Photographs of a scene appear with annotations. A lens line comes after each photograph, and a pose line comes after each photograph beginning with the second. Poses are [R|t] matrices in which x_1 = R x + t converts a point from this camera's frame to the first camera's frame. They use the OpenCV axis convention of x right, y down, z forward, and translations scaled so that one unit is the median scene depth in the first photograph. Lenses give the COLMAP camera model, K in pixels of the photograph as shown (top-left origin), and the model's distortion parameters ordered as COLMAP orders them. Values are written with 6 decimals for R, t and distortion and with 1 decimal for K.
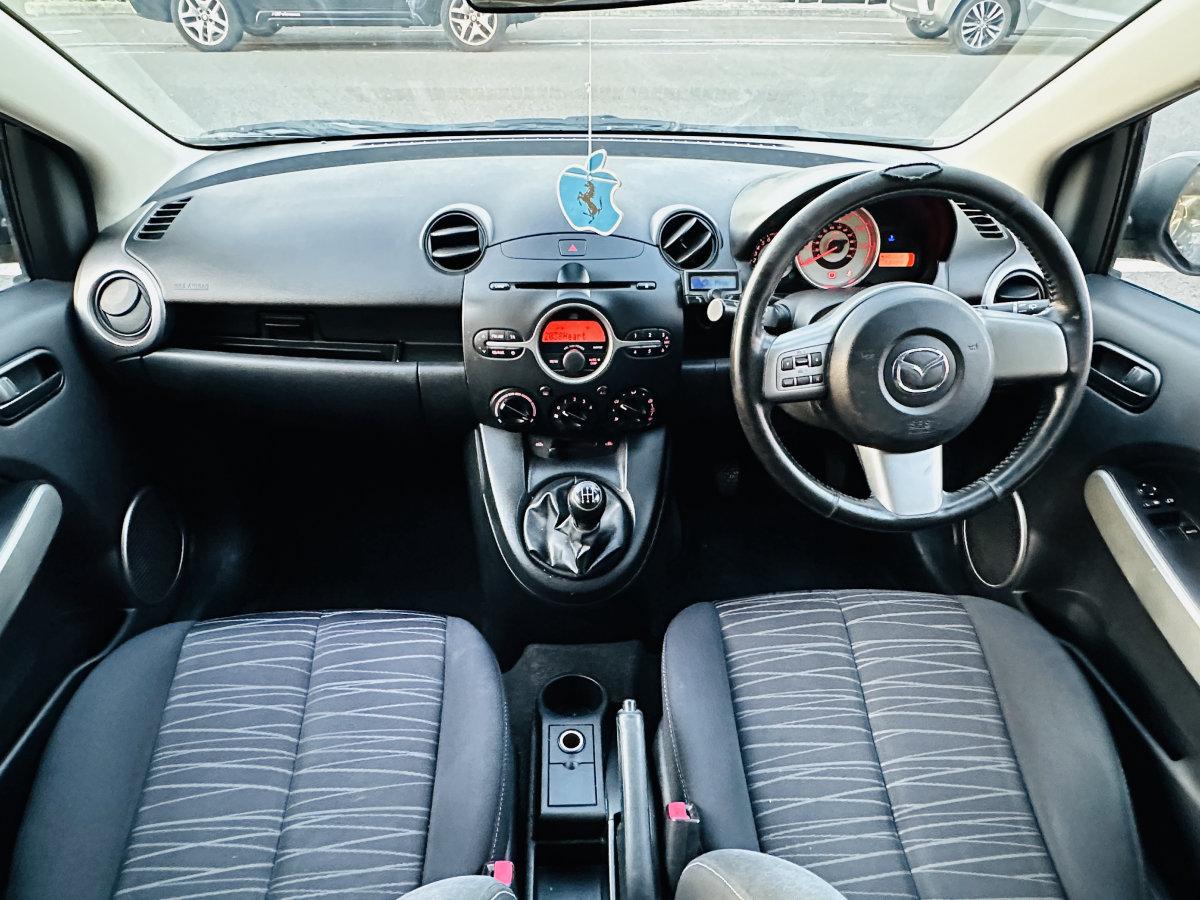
lens RADIAL K [[743.9, 0, 600.4], [0, 743.9, 459.4], [0, 0, 1]] dist [-0.008125, -0.000017]
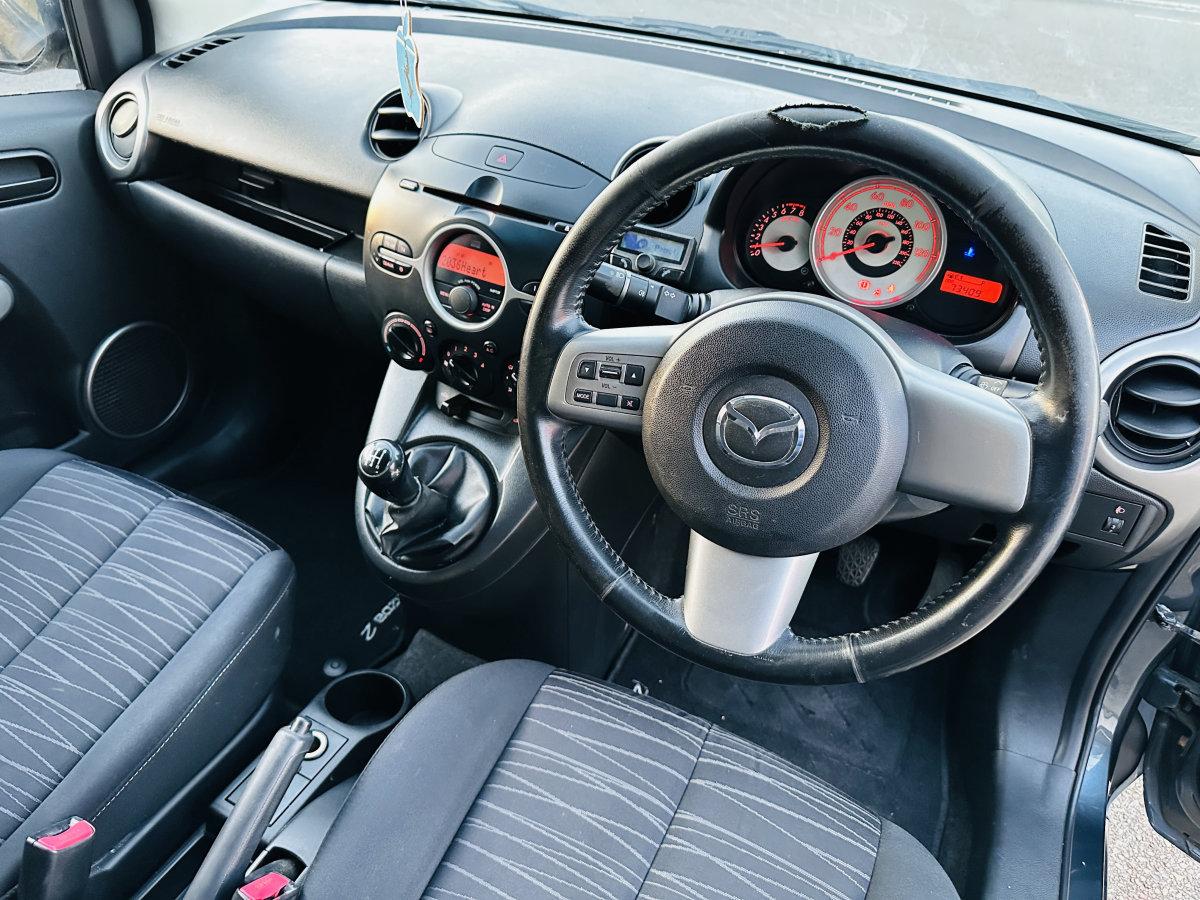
lens RADIAL K [[852.3, 0, 602.7], [0, 852.3, 448.9], [0, 0, 1]] dist [0.022645, -0.026981]
pose [[0.863153, 0.327034, -0.384727, 0.486169], [-0.331427, 0.941760, 0.056963, -0.084161], [0.380950, 0.078341, 0.921271, 0.244133]]
